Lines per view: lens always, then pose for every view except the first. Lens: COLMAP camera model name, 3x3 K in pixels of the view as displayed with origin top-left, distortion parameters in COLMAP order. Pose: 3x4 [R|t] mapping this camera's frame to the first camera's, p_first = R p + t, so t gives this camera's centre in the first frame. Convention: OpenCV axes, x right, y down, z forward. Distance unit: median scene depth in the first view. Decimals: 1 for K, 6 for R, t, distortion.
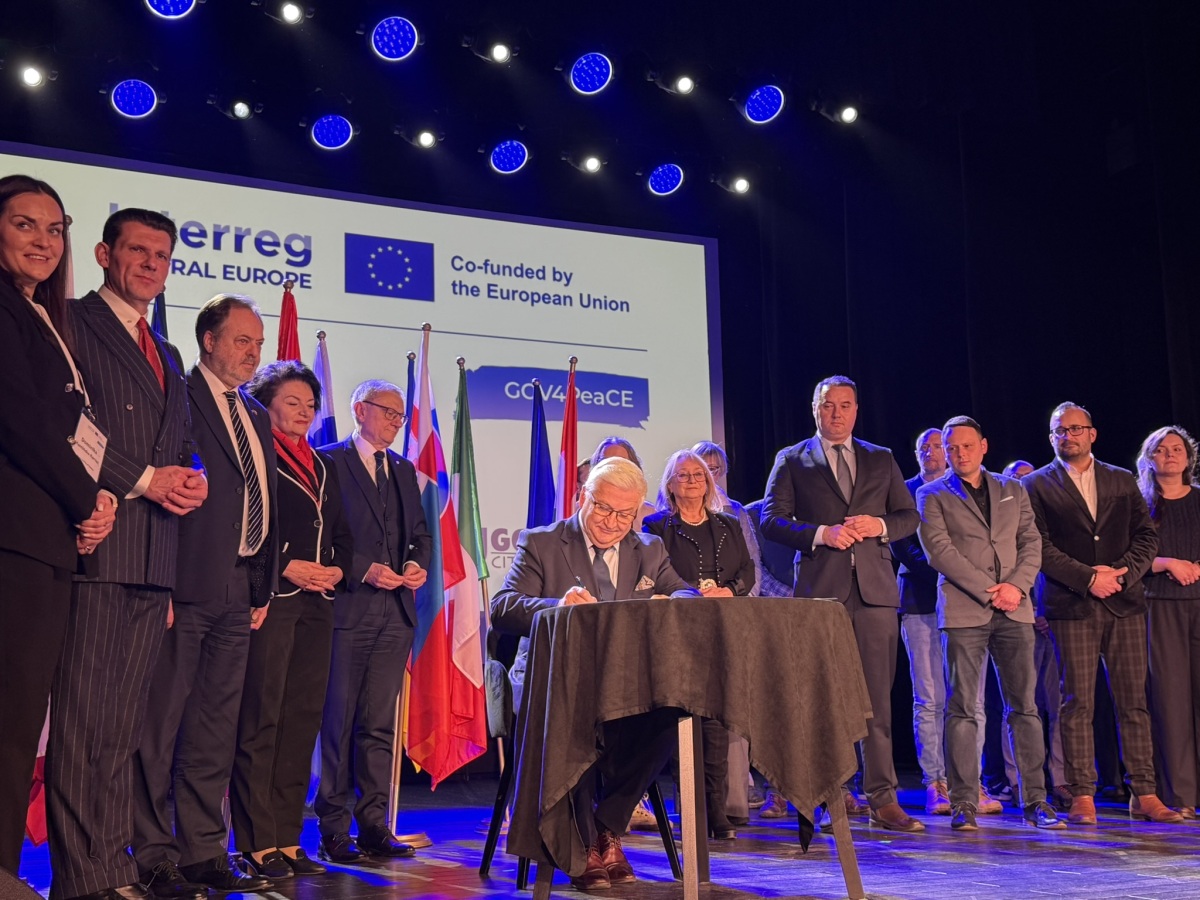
lens RADIAL K [[1449.7, 0, 600.0], [0, 1449.7, 450.0], [0, 0, 1]] dist [0.117160, -0.019991]
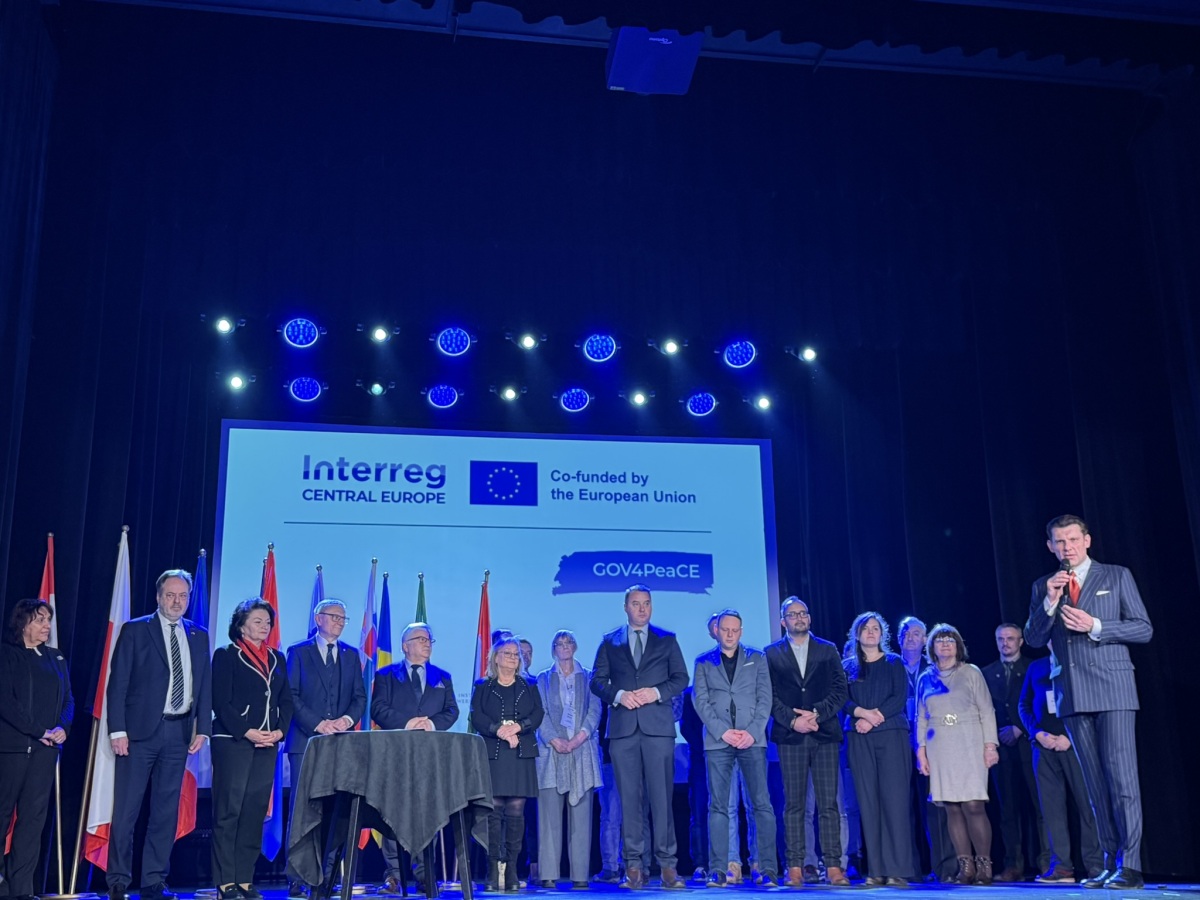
lens RADIAL K [[1406.6, 0, 600.0], [0, 1406.6, 450.0], [0, 0, 1]] dist [0.128655, -0.020699]
pose [[0.962640, -0.064372, -0.263023, 0.292301], [0.038856, 0.994118, -0.101090, -0.020678], [0.267983, 0.087093, 0.959479, -0.237013]]
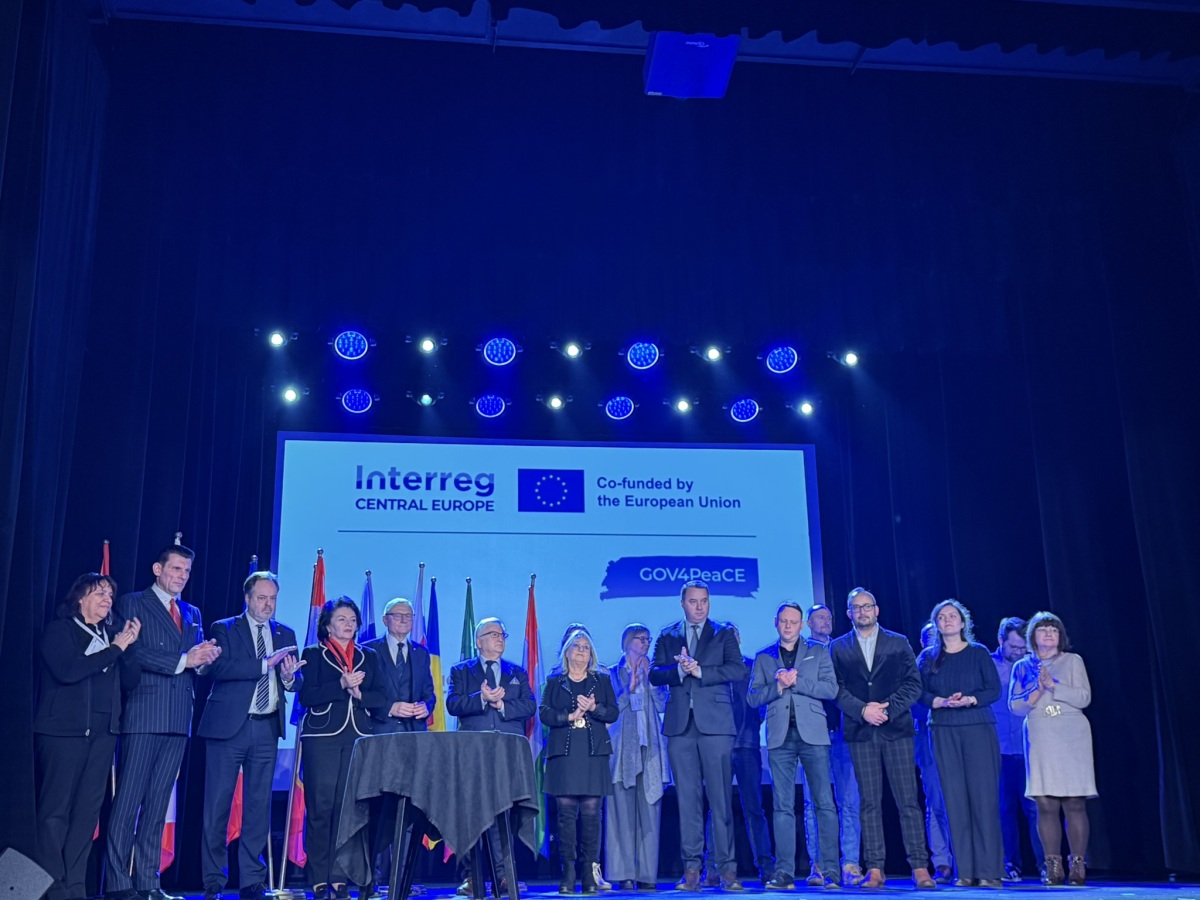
lens RADIAL K [[1362.0, 0, 600.0], [0, 1362.0, 450.0], [0, 0, 1]] dist [0.115966, -0.034463]
pose [[0.951608, -0.079159, -0.296943, 0.290700], [0.047582, 0.992556, -0.112111, -0.016863], [0.303608, 0.092557, 0.948291, -0.216876]]
